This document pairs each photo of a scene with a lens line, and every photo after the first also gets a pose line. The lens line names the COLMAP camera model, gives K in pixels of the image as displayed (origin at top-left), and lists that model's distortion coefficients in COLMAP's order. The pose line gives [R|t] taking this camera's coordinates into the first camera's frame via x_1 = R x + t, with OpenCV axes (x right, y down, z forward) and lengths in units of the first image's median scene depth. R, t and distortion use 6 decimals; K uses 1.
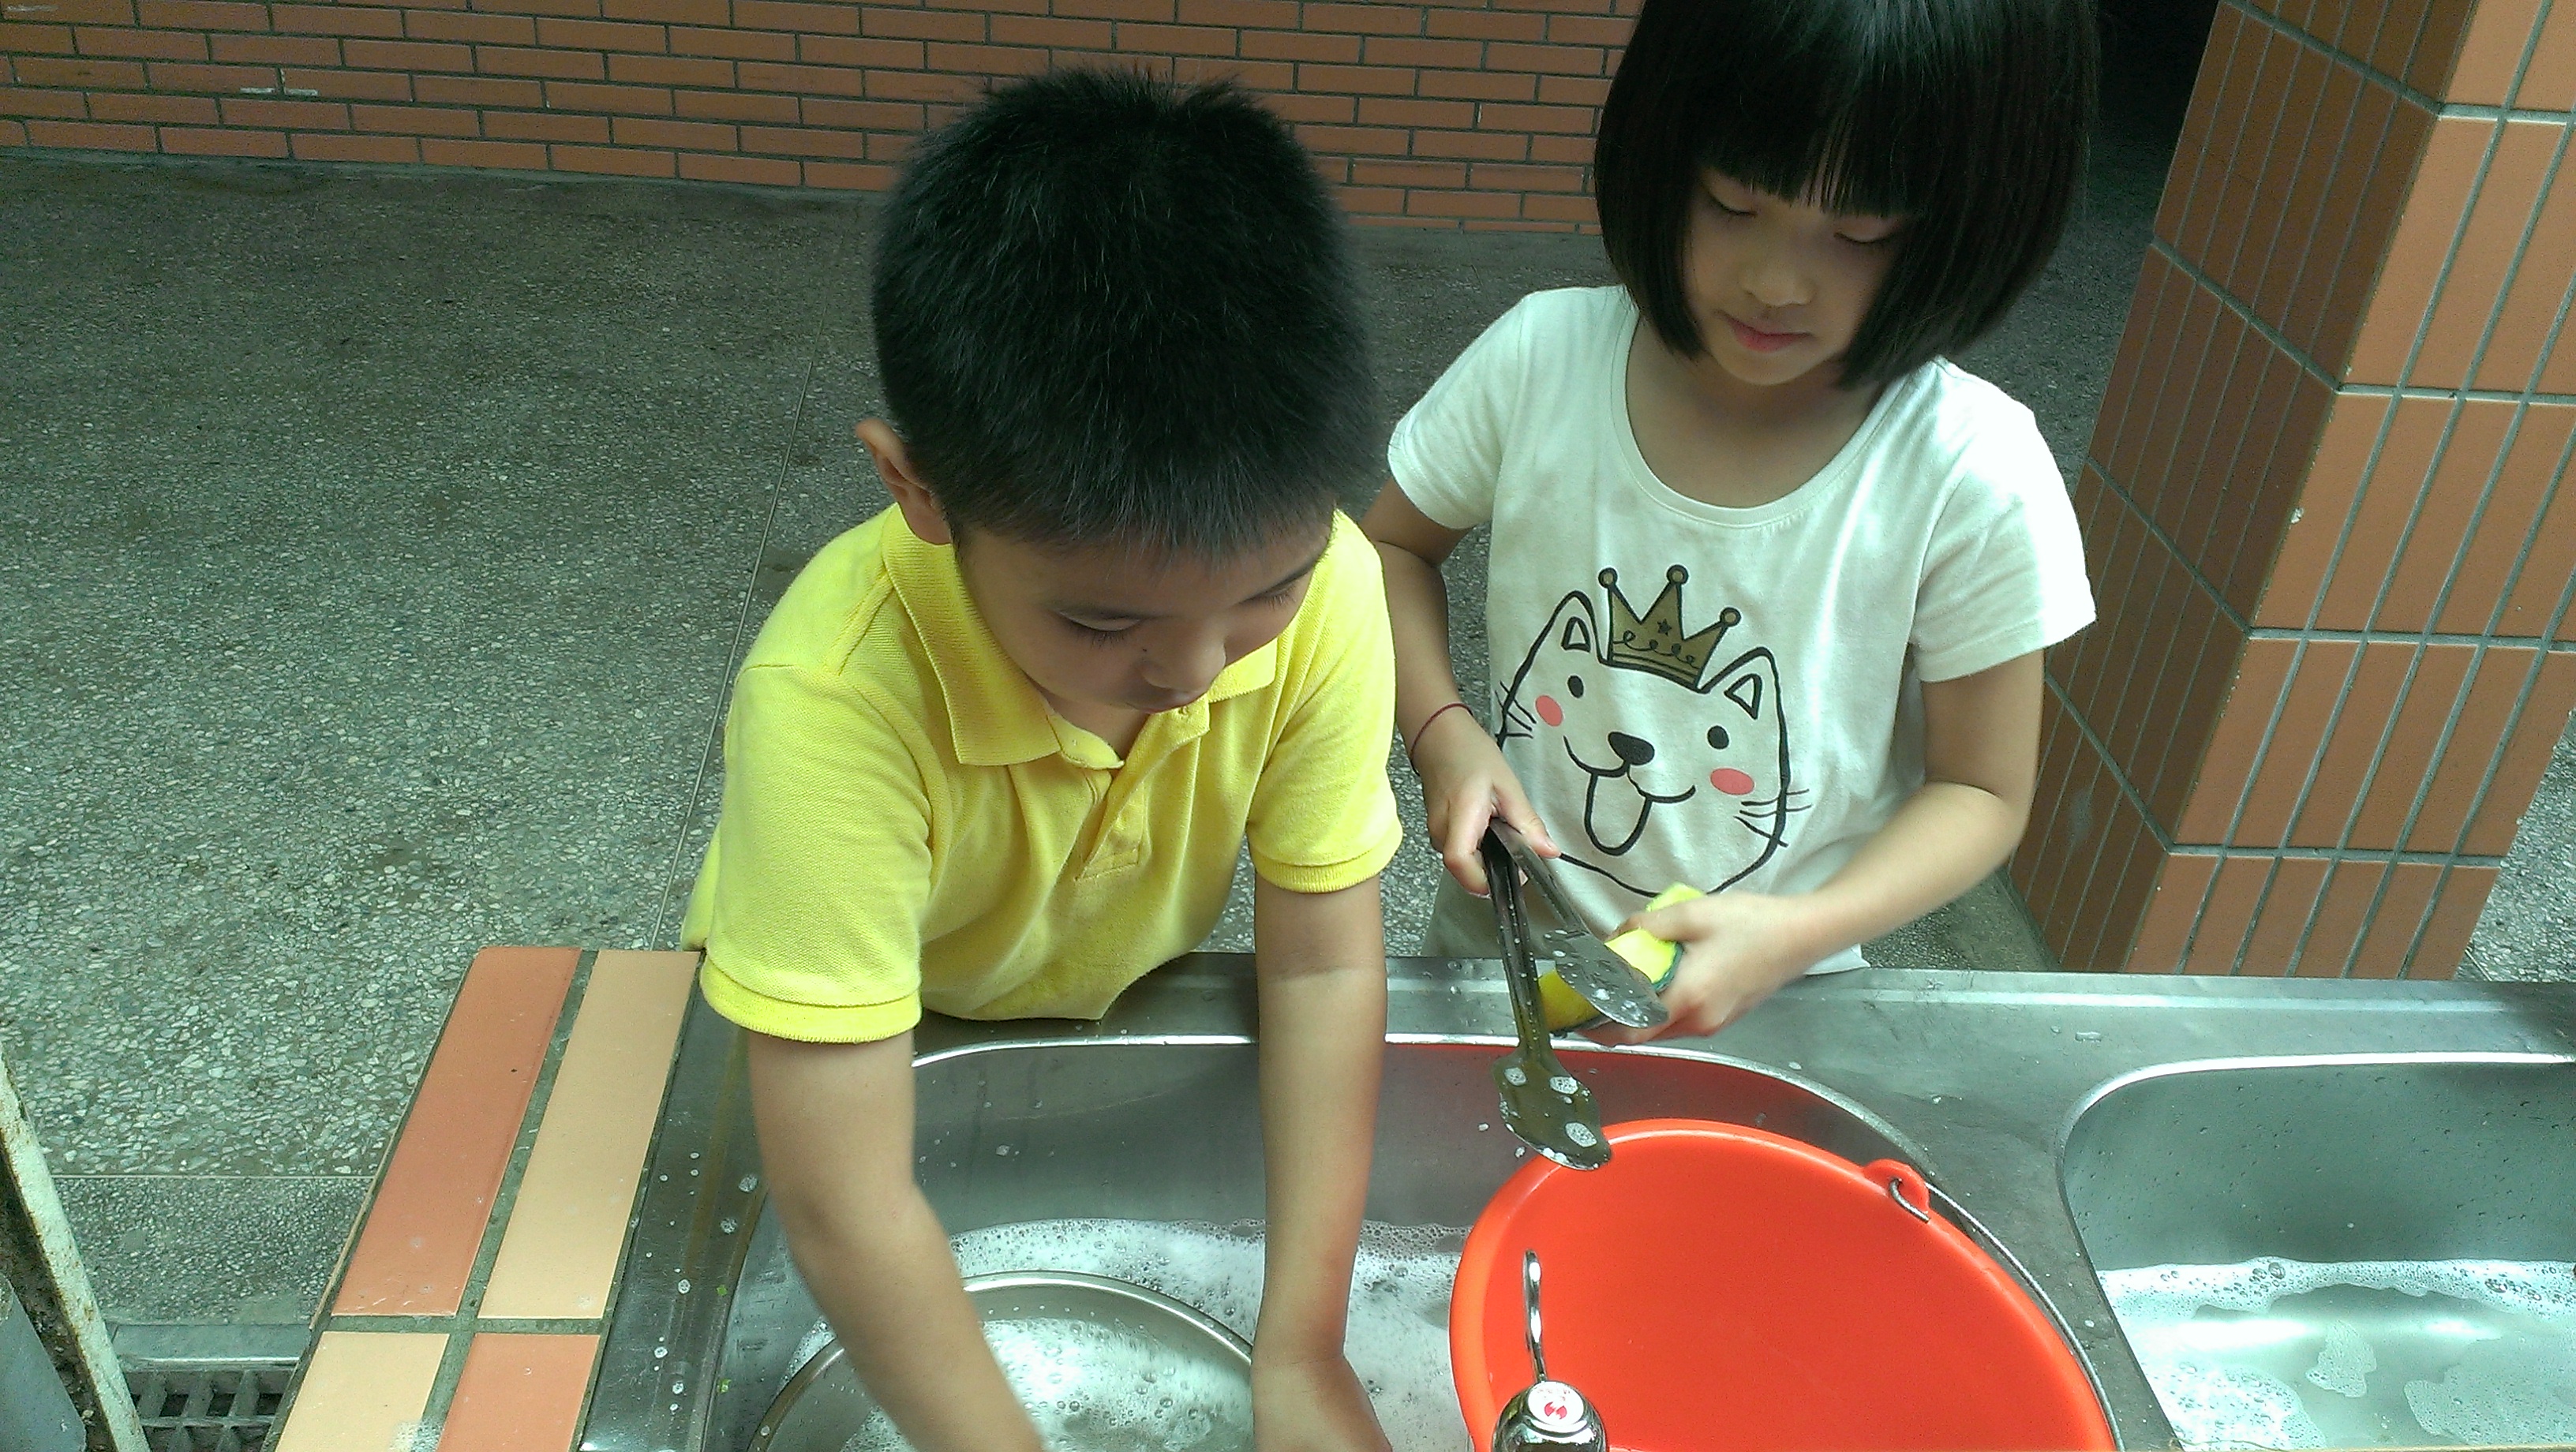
lens RADIAL K [[2065.7, 0, 1306.3], [0, 2065.7, 703.2], [0, 0, 1]] dist [0.095908, -0.161653]
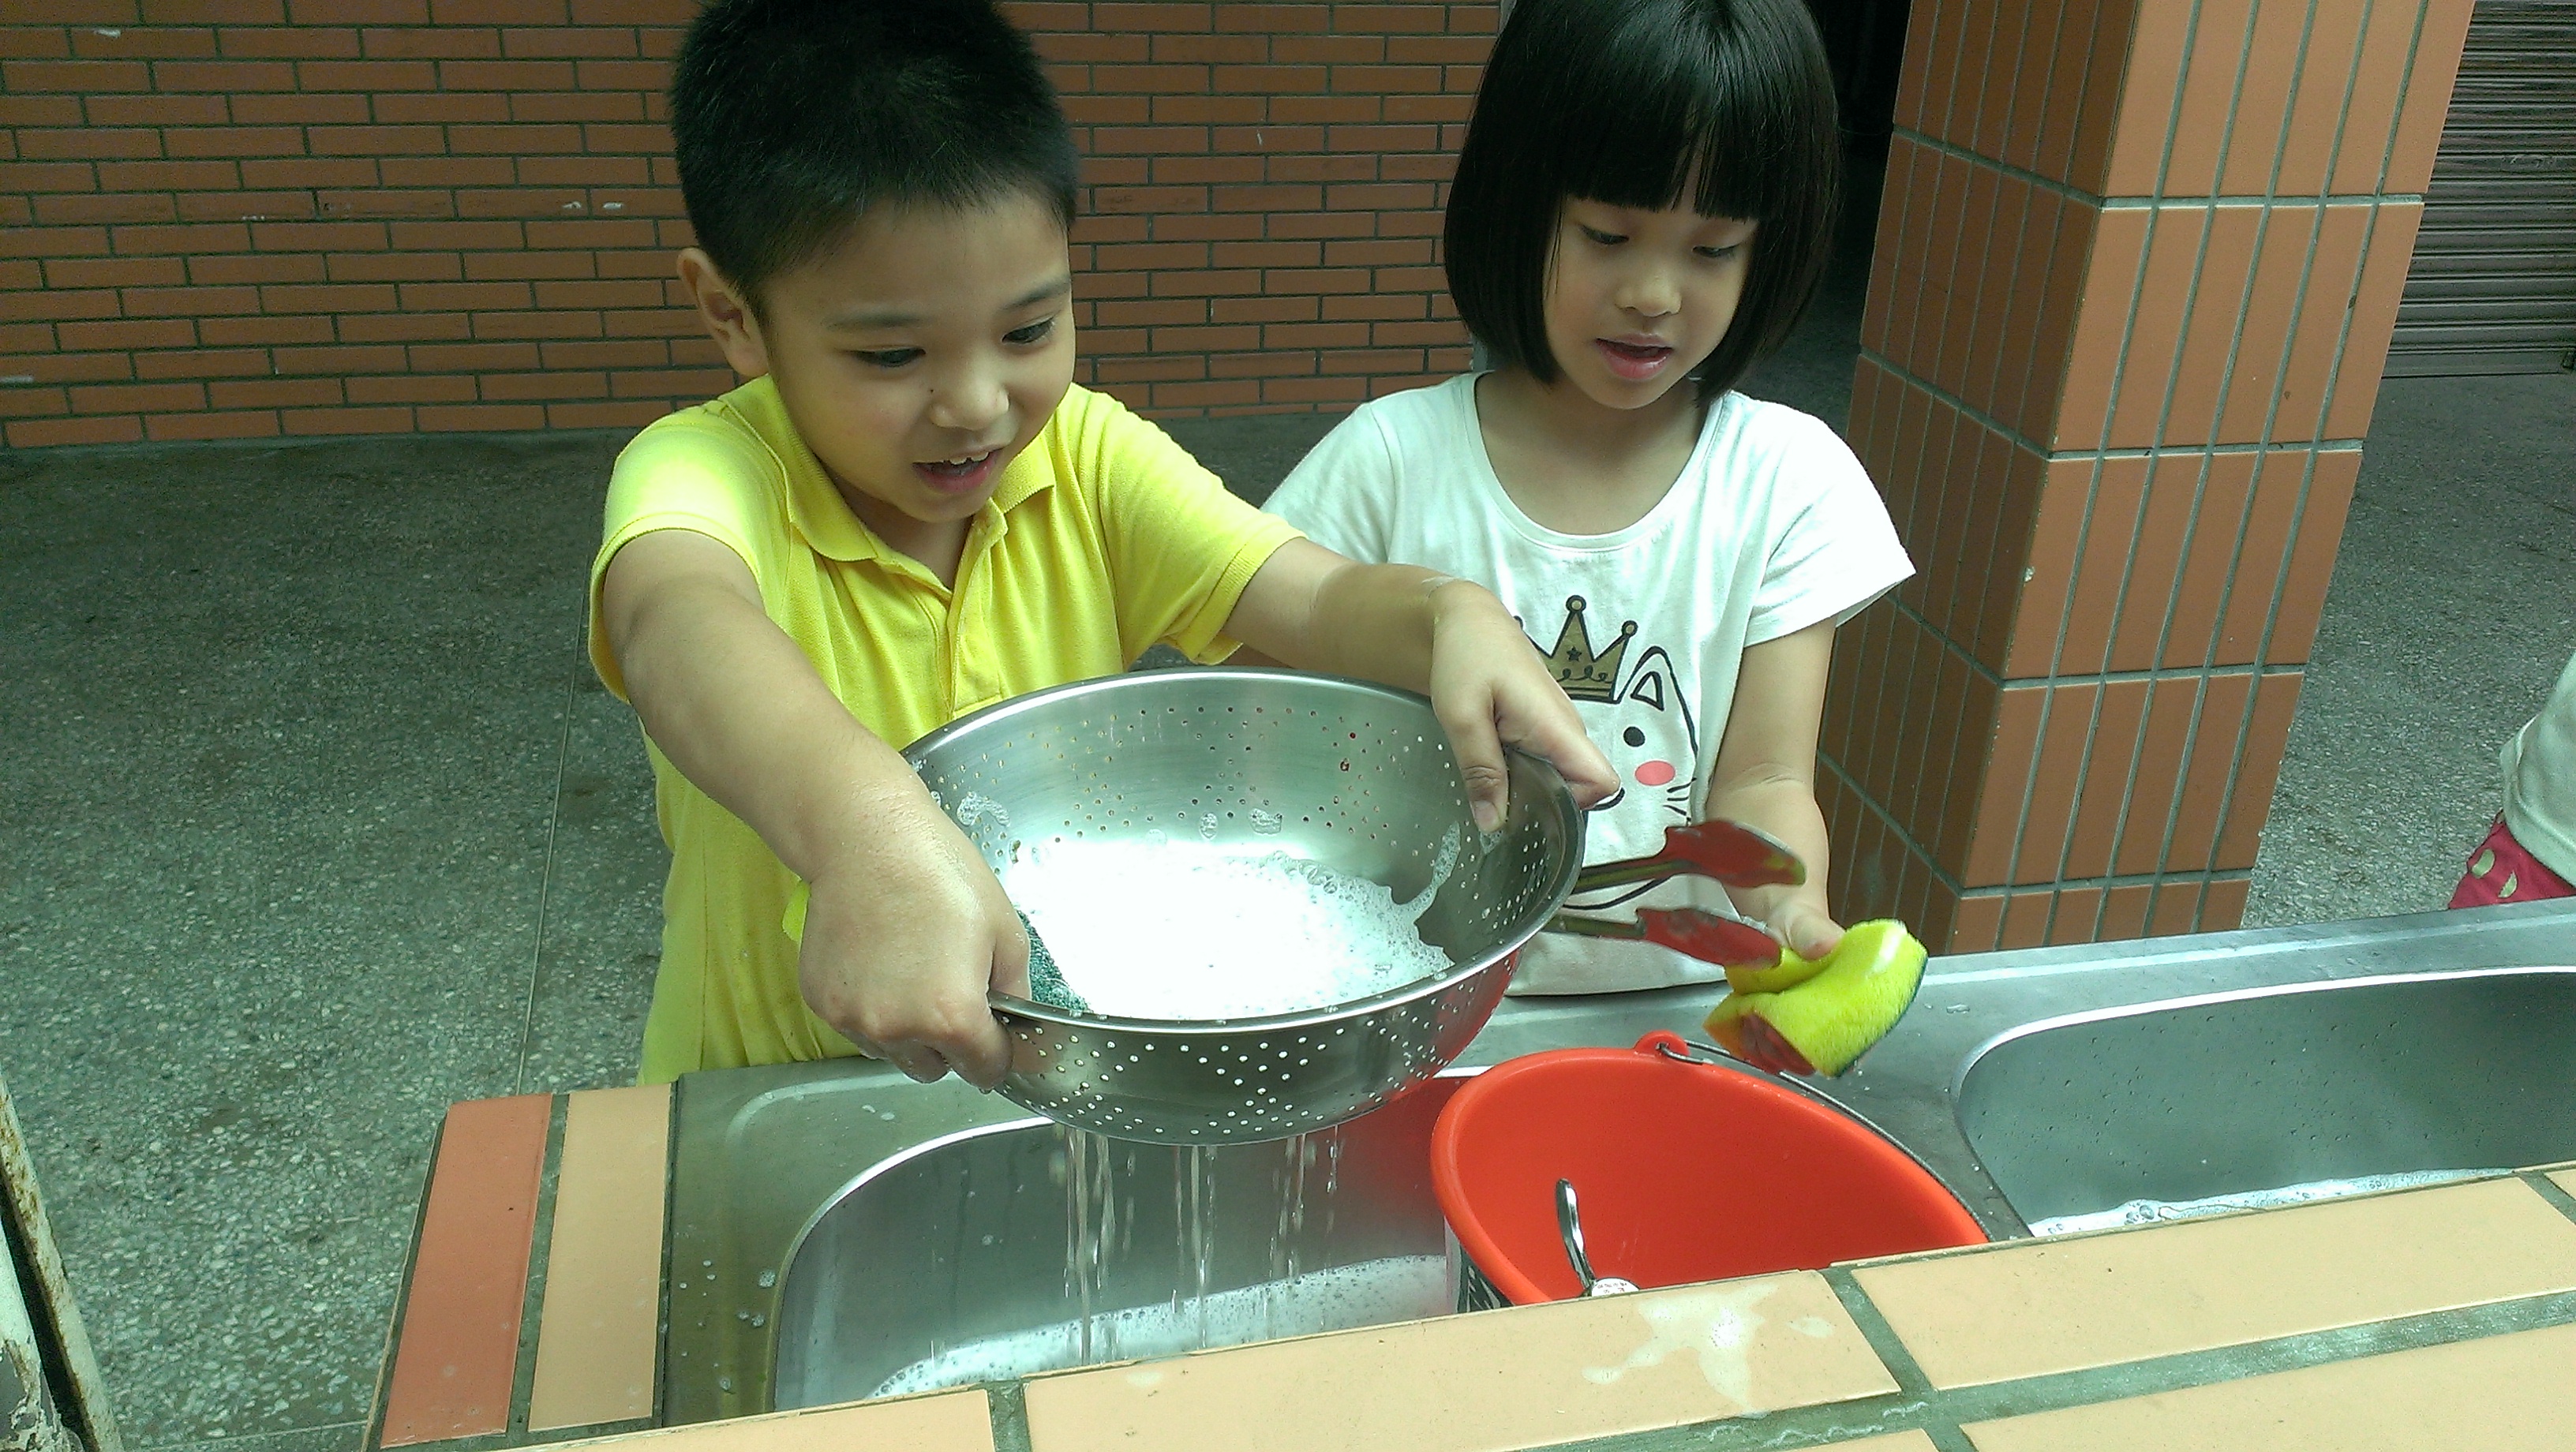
lens RADIAL K [[2065.7, 0, 1296.9], [0, 2065.7, 710.7], [0, 0, 1]] dist [0.095908, -0.161653]
pose [[0.986840, -0.102495, 0.125065, -0.049817], [0.114156, 0.989384, -0.089927, 0.033380], [-0.114521, 0.103021, 0.988065, -0.036479]]
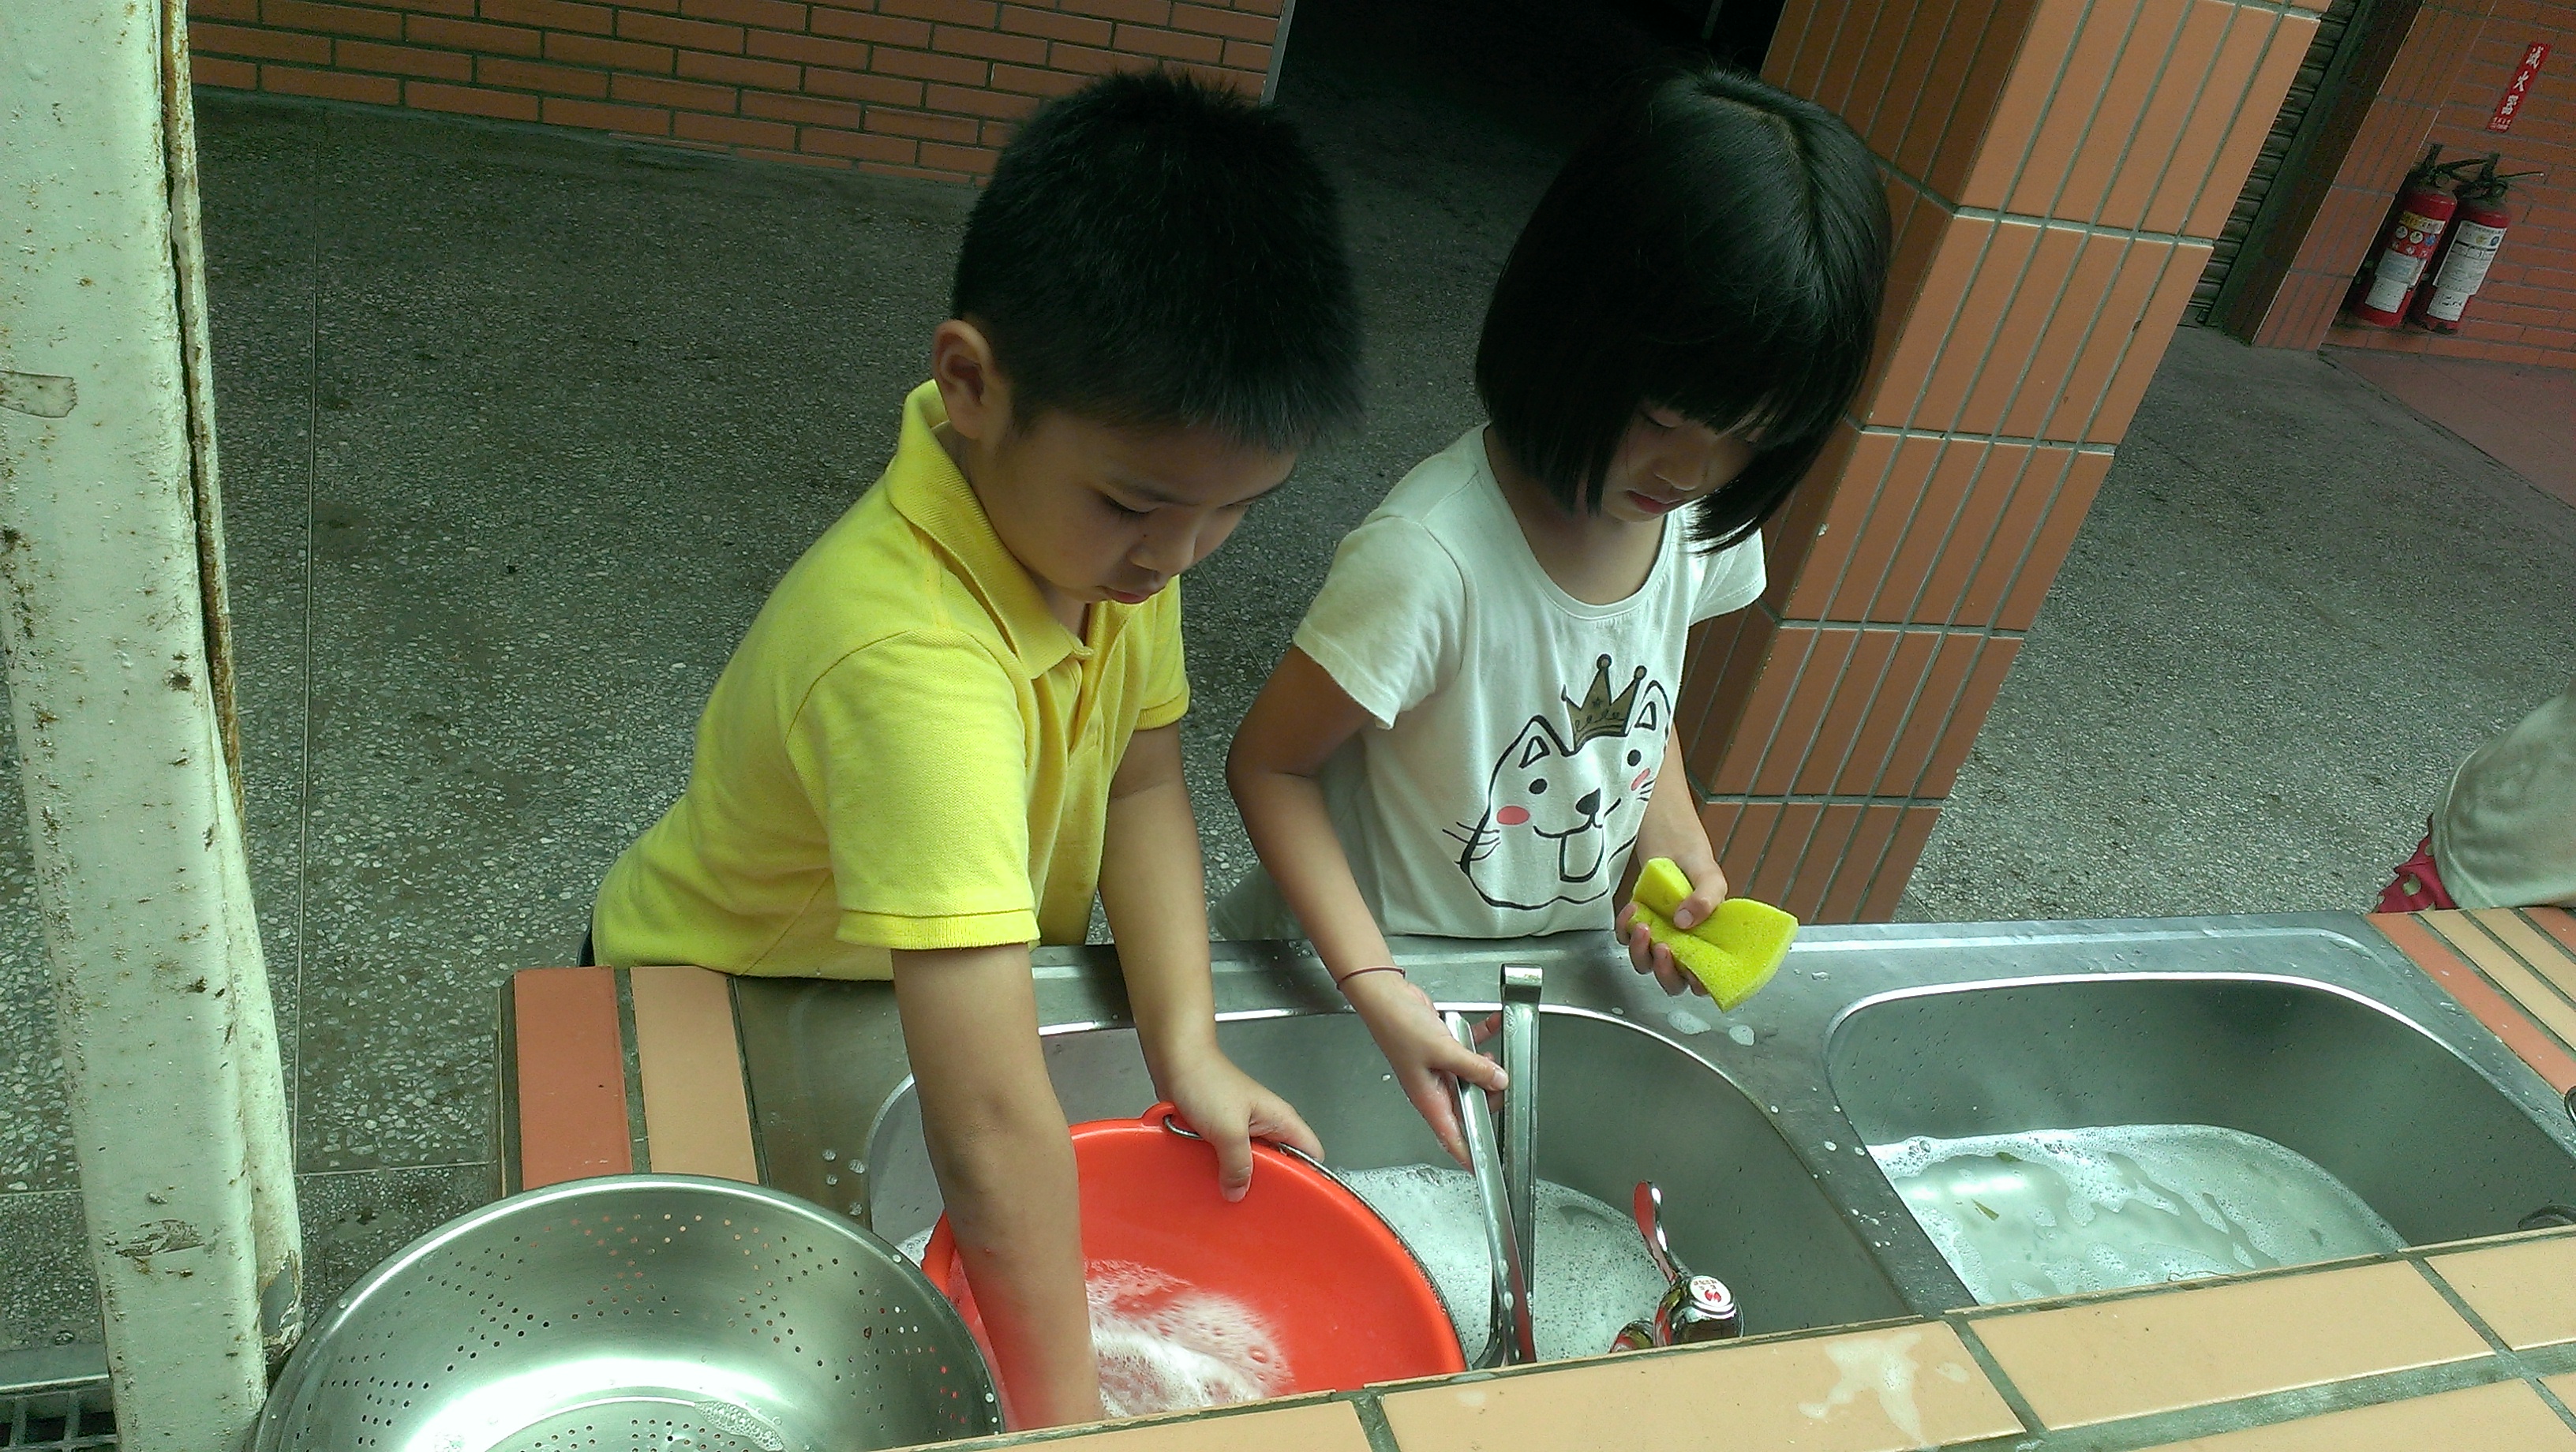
lens RADIAL K [[2065.7, 0, 1297.1], [0, 2065.7, 710.1], [0, 0, 1]] dist [0.095908, -0.161653]
pose [[0.952405, -0.010134, 0.304667, -0.172935], [-0.003460, 0.999023, 0.044047, -0.032488], [-0.304816, -0.043005, 0.951440, -0.060917]]
